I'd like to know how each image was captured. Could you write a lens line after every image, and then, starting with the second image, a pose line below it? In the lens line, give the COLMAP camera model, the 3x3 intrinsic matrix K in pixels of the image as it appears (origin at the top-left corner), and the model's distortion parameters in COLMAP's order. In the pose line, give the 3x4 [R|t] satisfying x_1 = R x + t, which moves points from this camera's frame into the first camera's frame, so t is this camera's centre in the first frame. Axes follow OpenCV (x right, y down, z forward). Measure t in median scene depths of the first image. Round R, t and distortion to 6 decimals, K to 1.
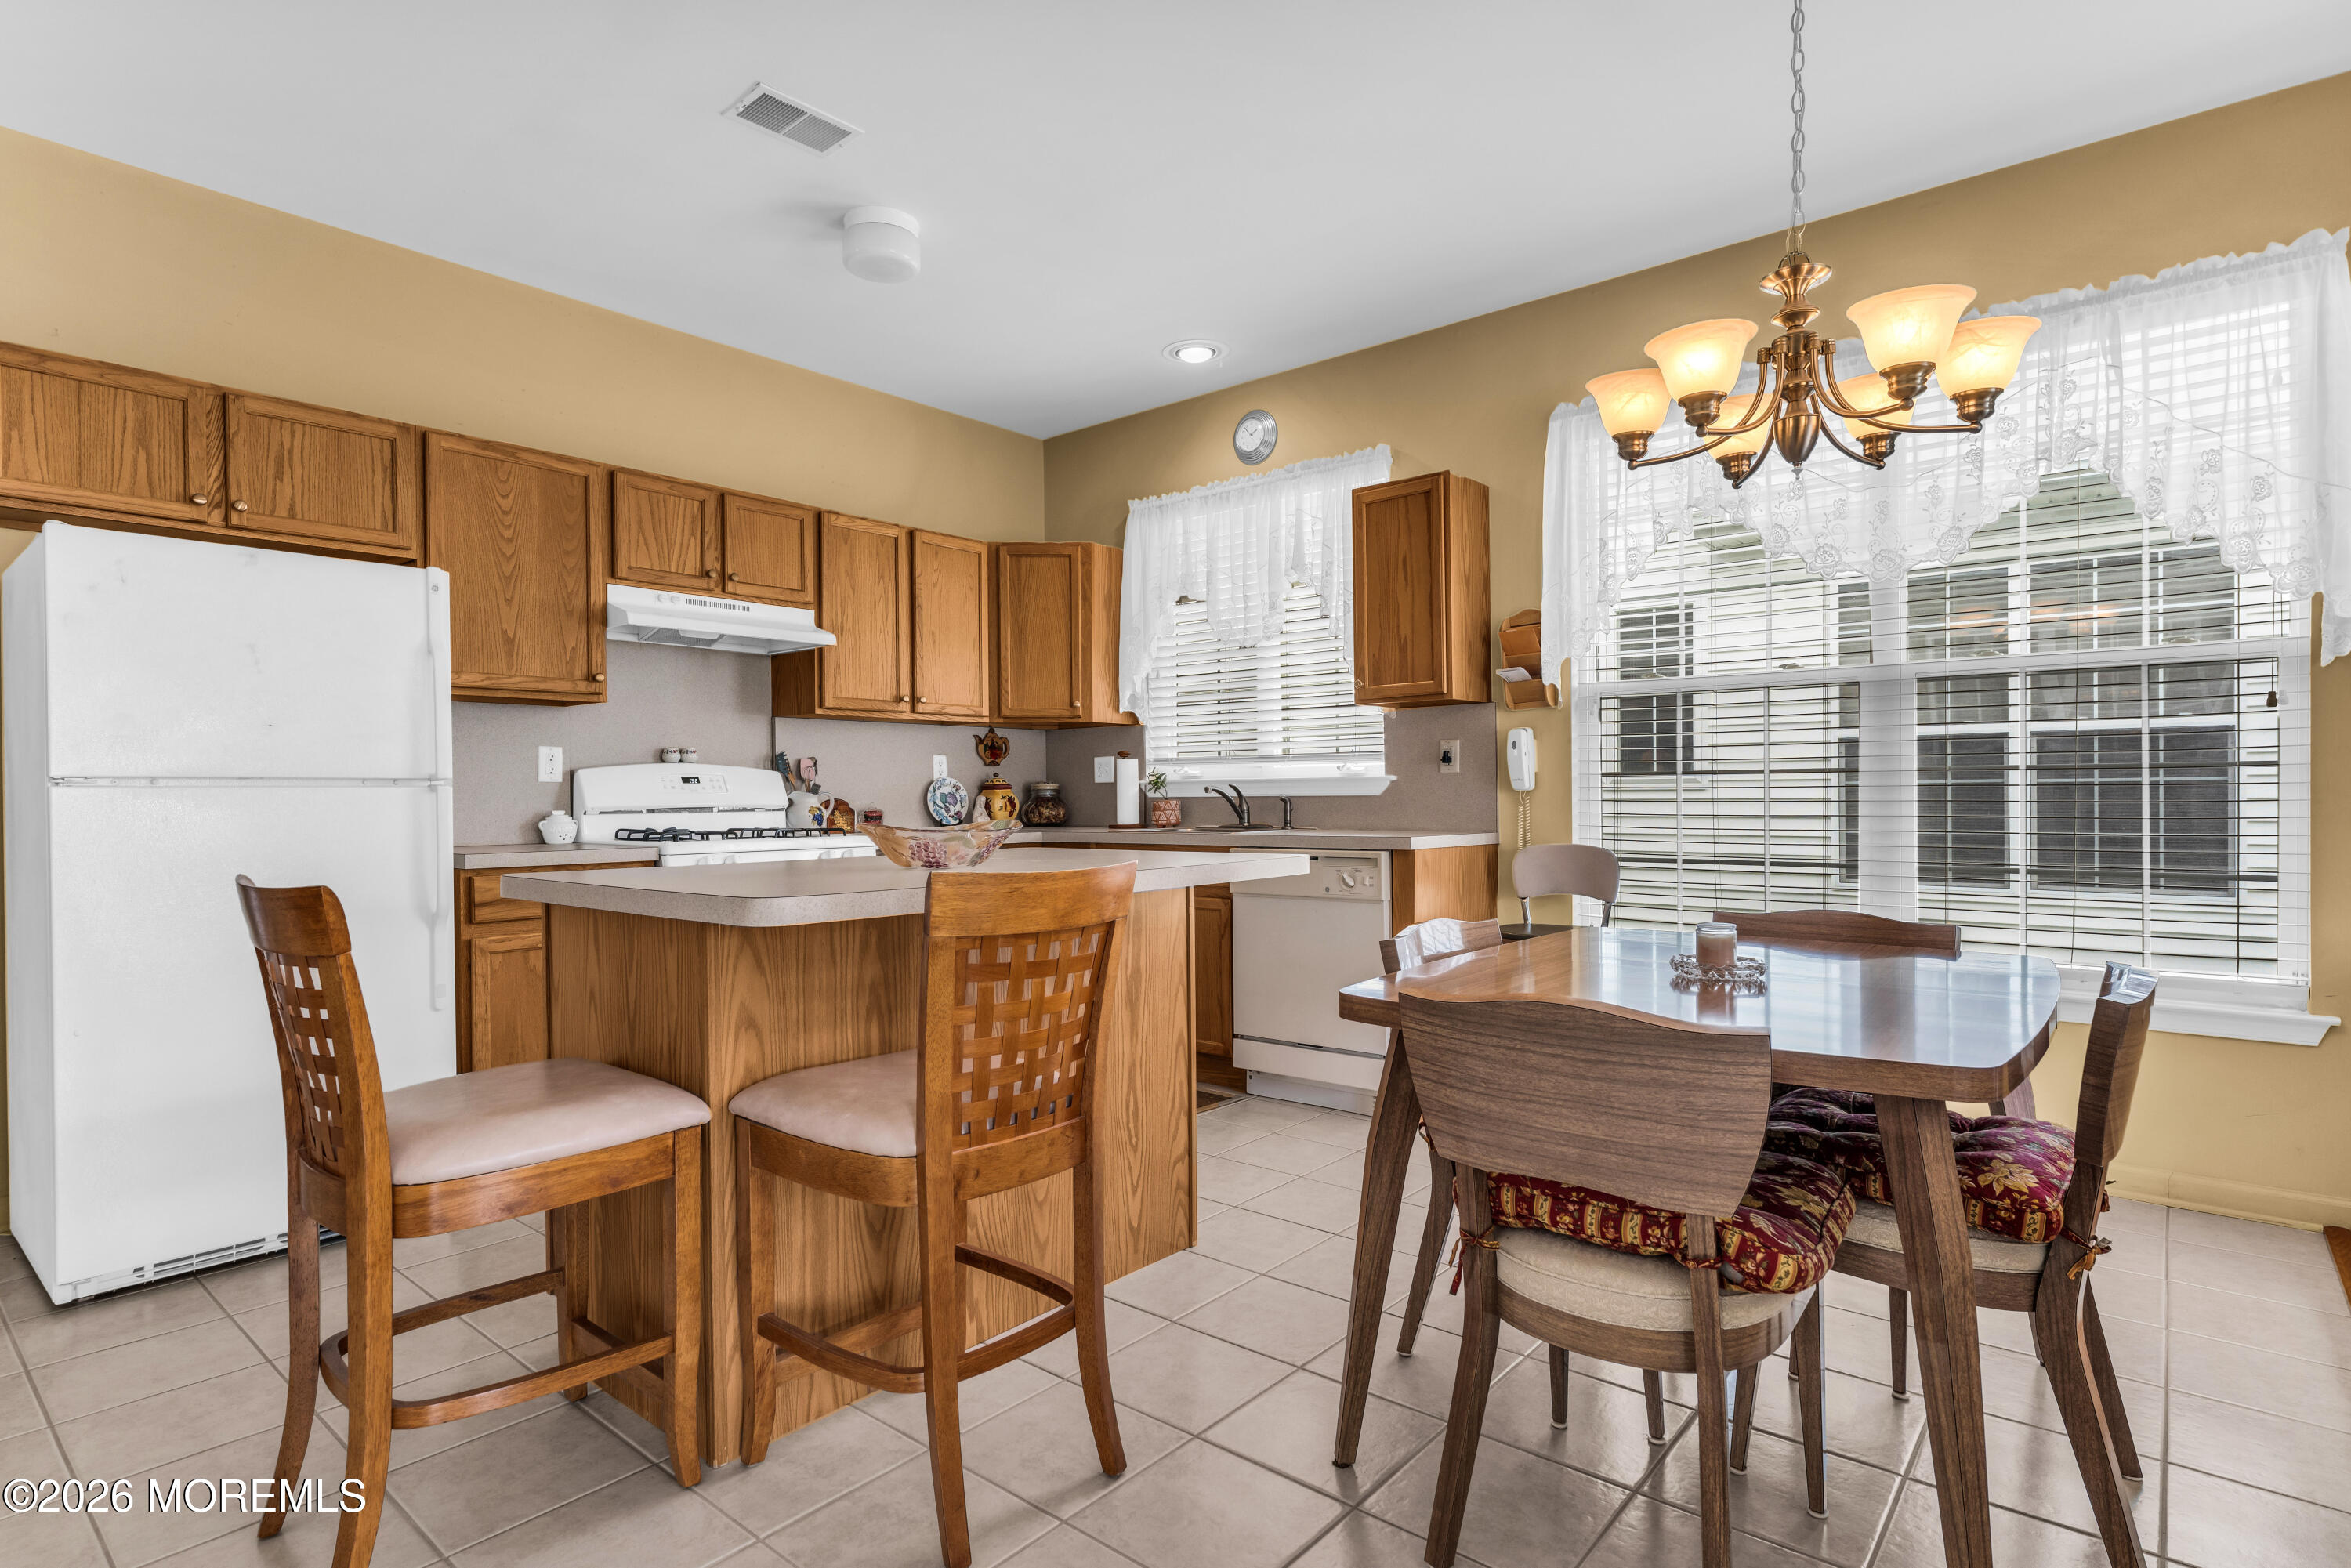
lens RADIAL K [[1189.1, 0, 1164.6], [0, 1189.1, 795.6], [0, 0, 1]] dist [-0.001747, -0.000044]
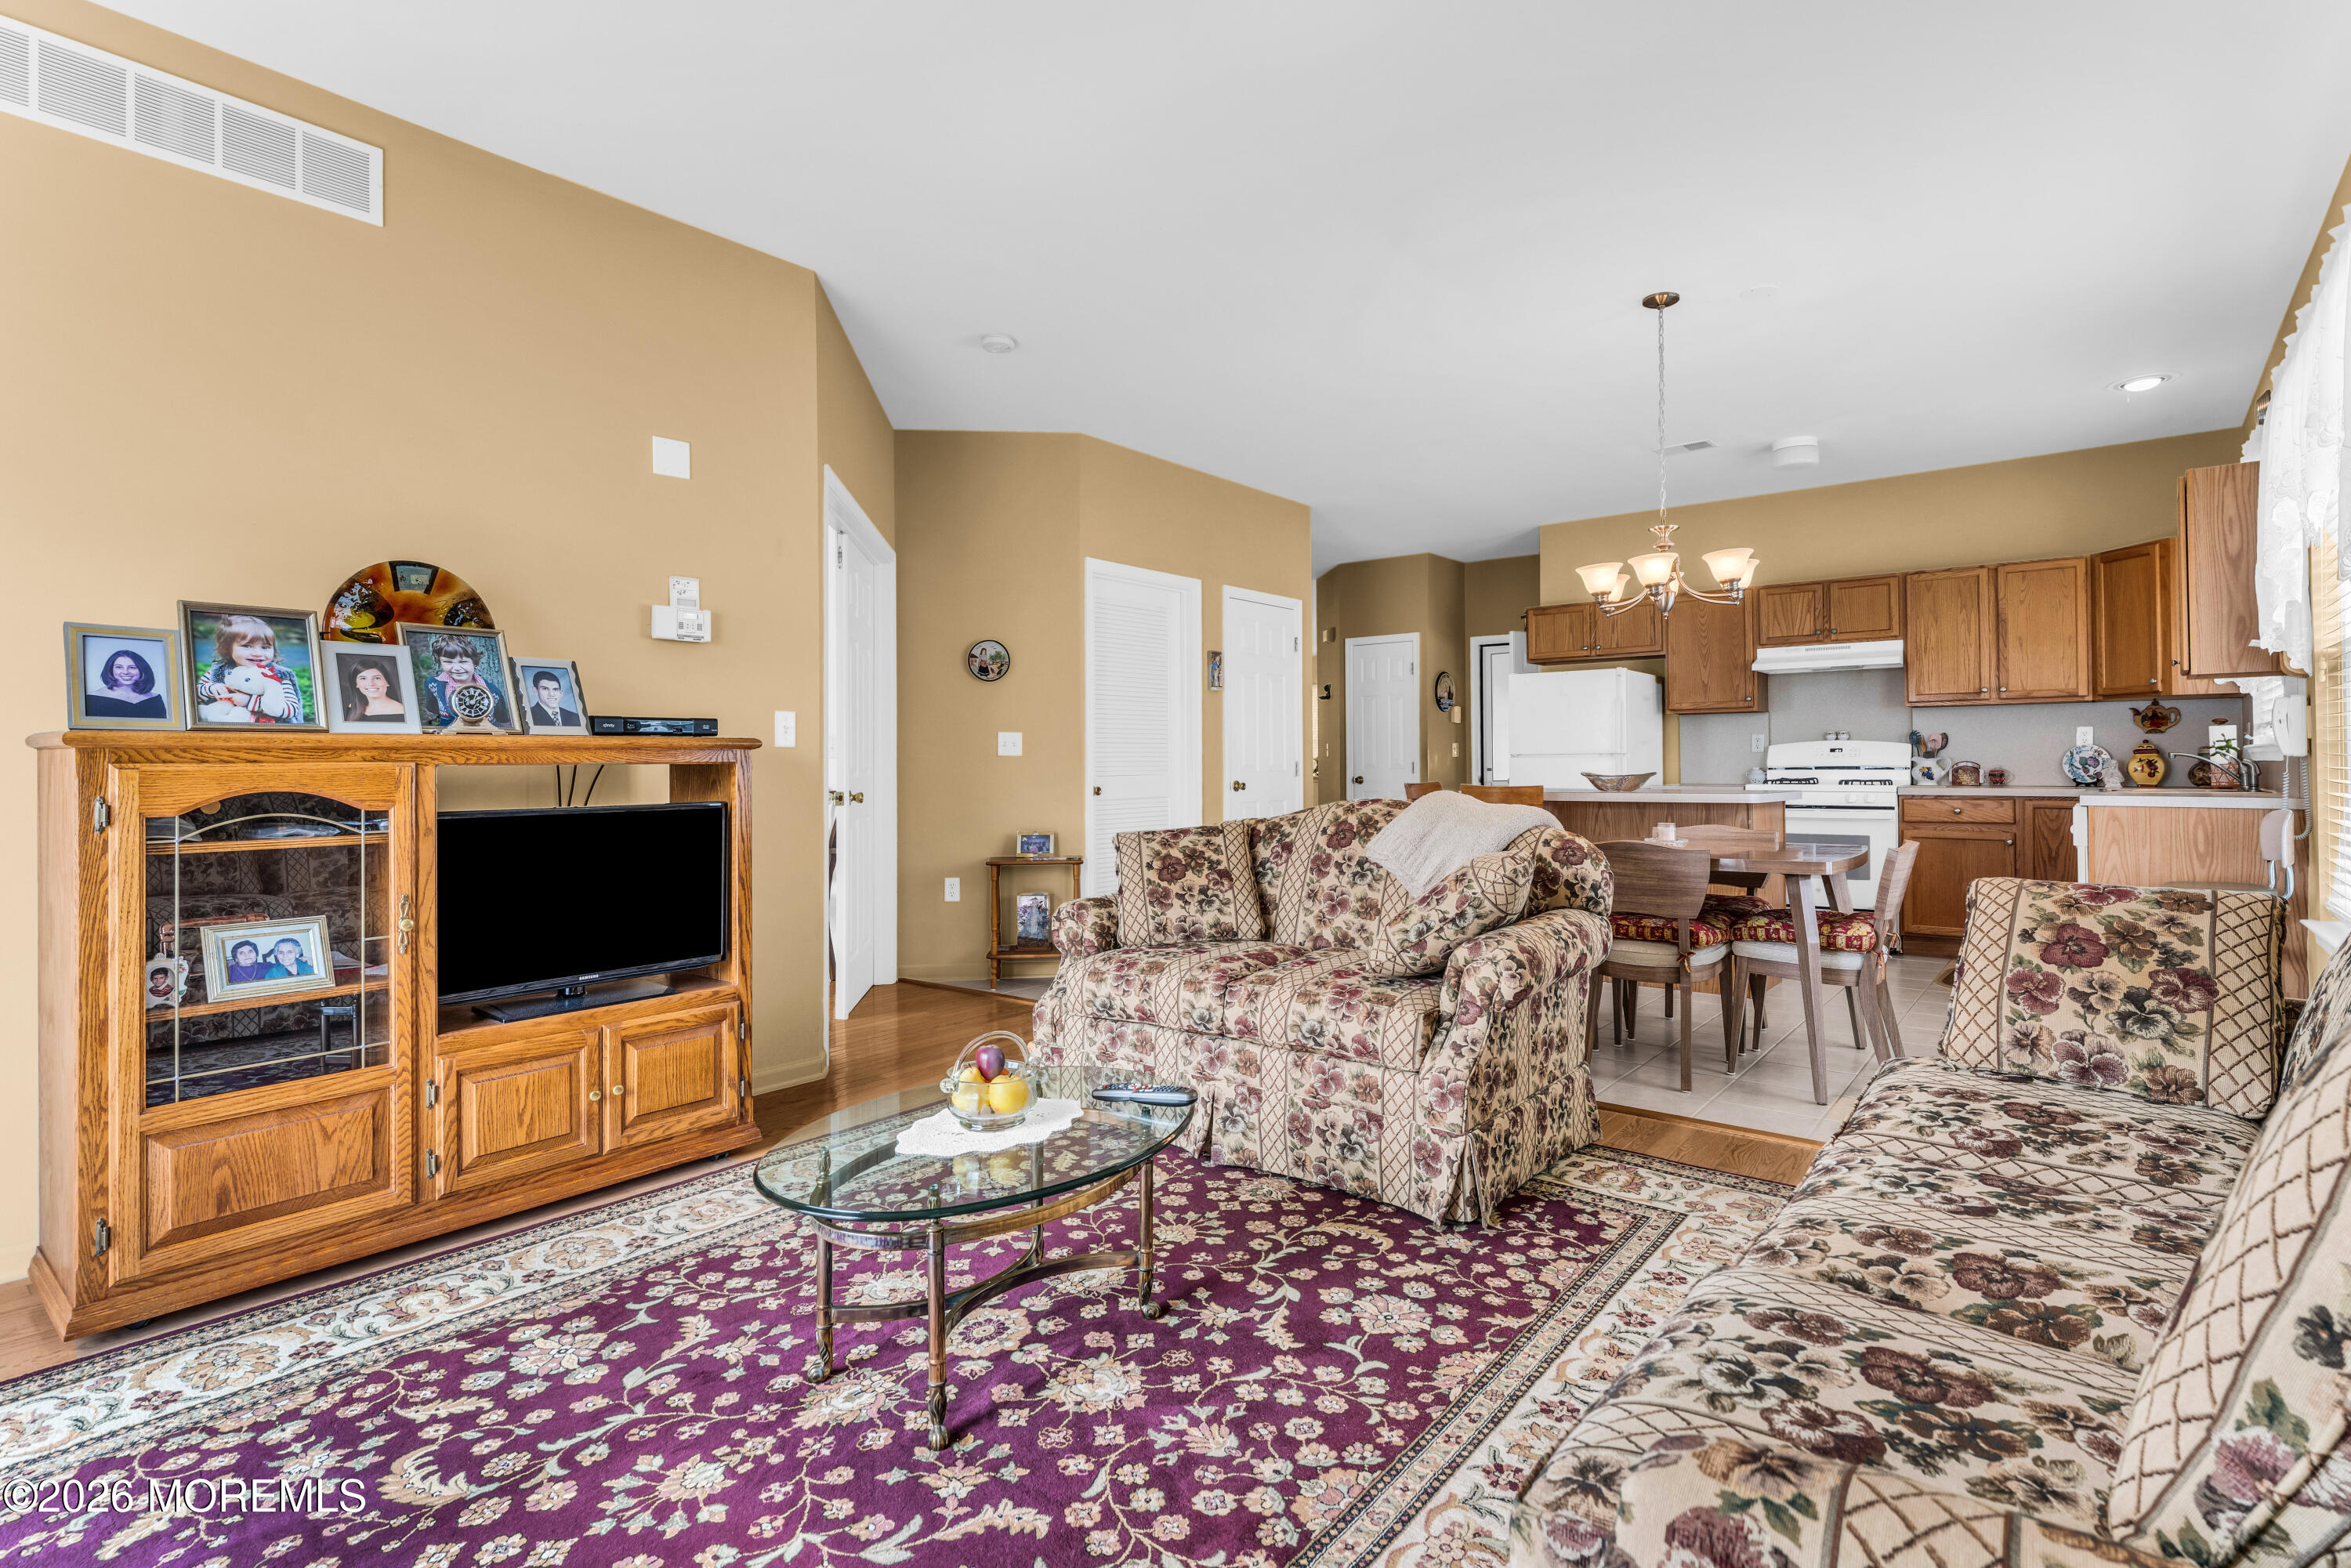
lens RADIAL K [[1159.6, 0, 1179.0], [0, 1159.6, 758.0], [0, 0, 1]] dist [0.000737, -0.000325]
pose [[0.025202, 0.002097, -0.999680, 1.151902], [0.004657, 0.999987, 0.002215, -0.009353], [0.999672, -0.004711, 0.025192, 0.019269]]
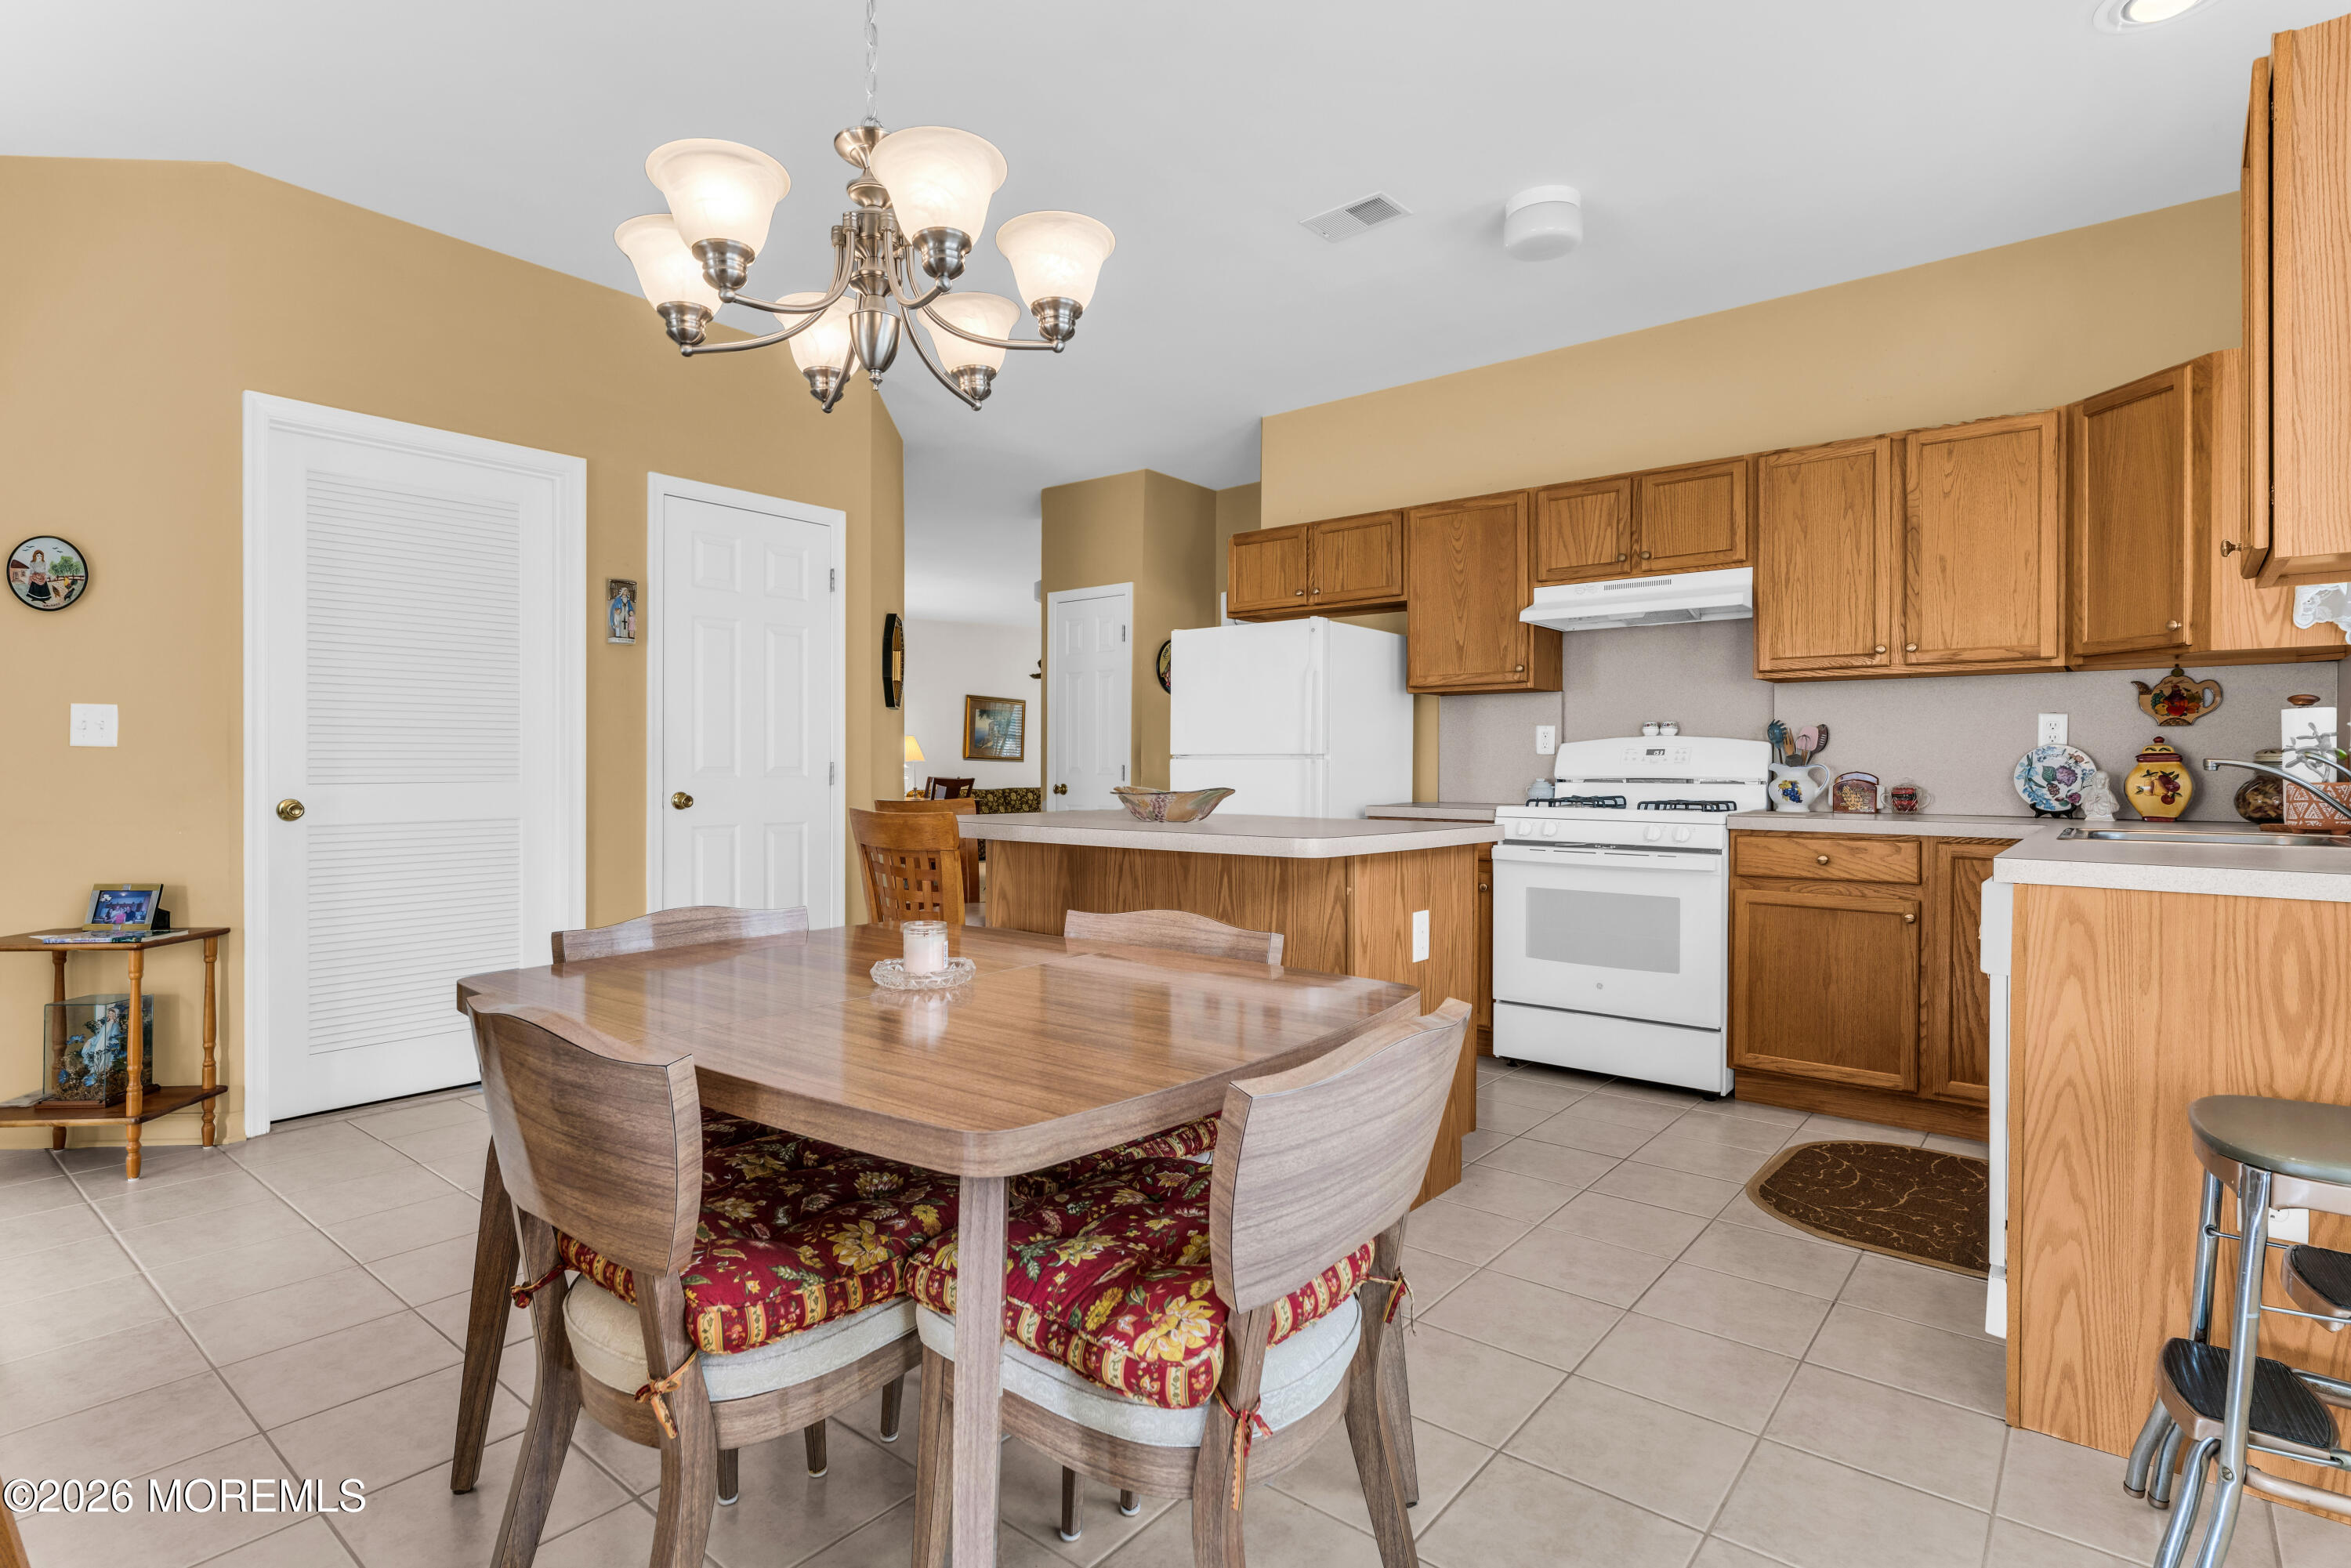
lens RADIAL K [[1170.7, 0, 1169.1], [0, 1170.7, 774.2], [0, 0, 1]] dist [0.000044, 0.000431]
pose [[0.015172, 0.014638, -0.999778, 0.587978], [-0.004641, 0.999883, 0.014569, -0.006039], [0.999874, 0.004419, 0.015238, 0.518027]]
